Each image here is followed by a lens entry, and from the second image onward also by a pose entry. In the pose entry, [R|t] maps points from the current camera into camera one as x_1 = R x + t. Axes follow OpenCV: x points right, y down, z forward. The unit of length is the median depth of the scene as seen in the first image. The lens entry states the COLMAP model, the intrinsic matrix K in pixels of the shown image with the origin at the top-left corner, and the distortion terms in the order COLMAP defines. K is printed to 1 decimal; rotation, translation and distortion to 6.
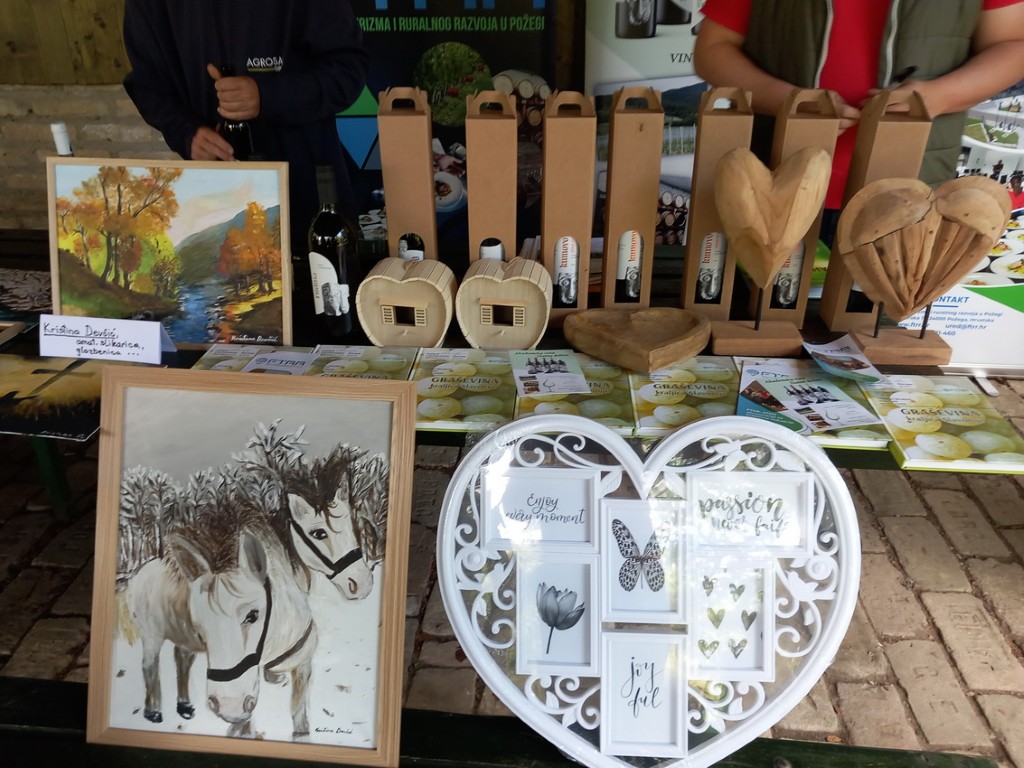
lens RADIAL K [[810.6, 0, 512.9], [0, 810.6, 400.1], [0, 0, 1]] dist [-0.016245, -0.003109]
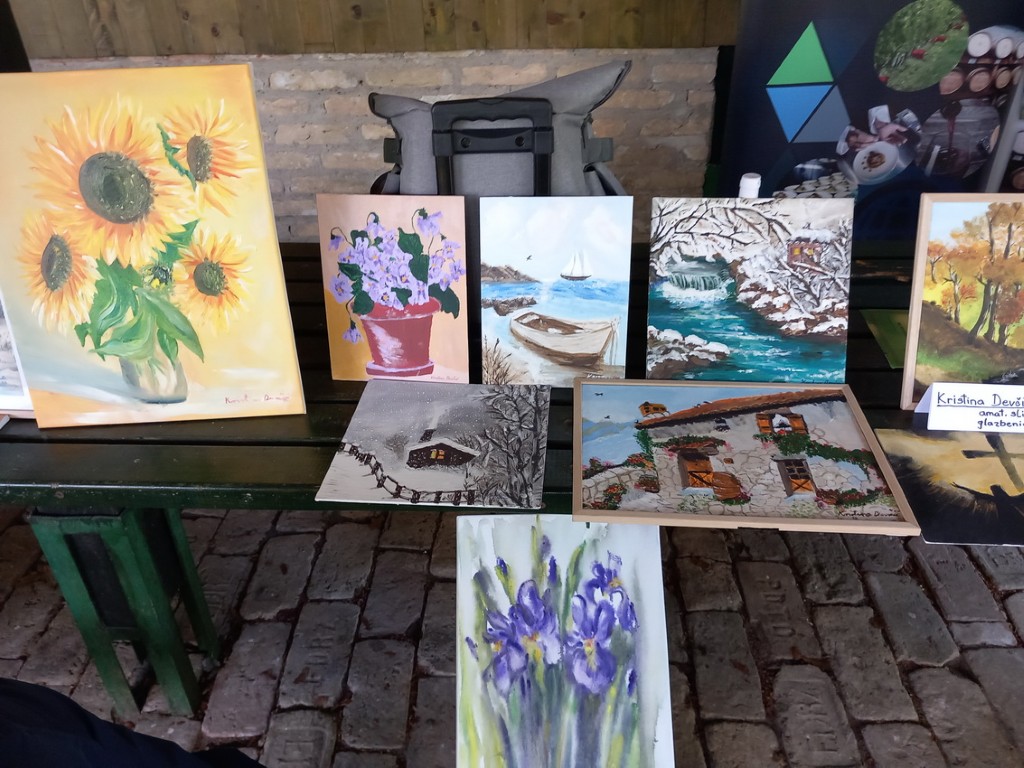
lens RADIAL K [[806.7, 0, 512.0], [0, 806.7, 384.0], [0, 0, 1]] dist [0.010871, -0.011691]
pose [[0.998724, -0.045927, 0.021008, -1.018418], [0.044226, 0.996179, 0.075307, -0.183487], [-0.024386, -0.074282, 0.996939, 0.151830]]
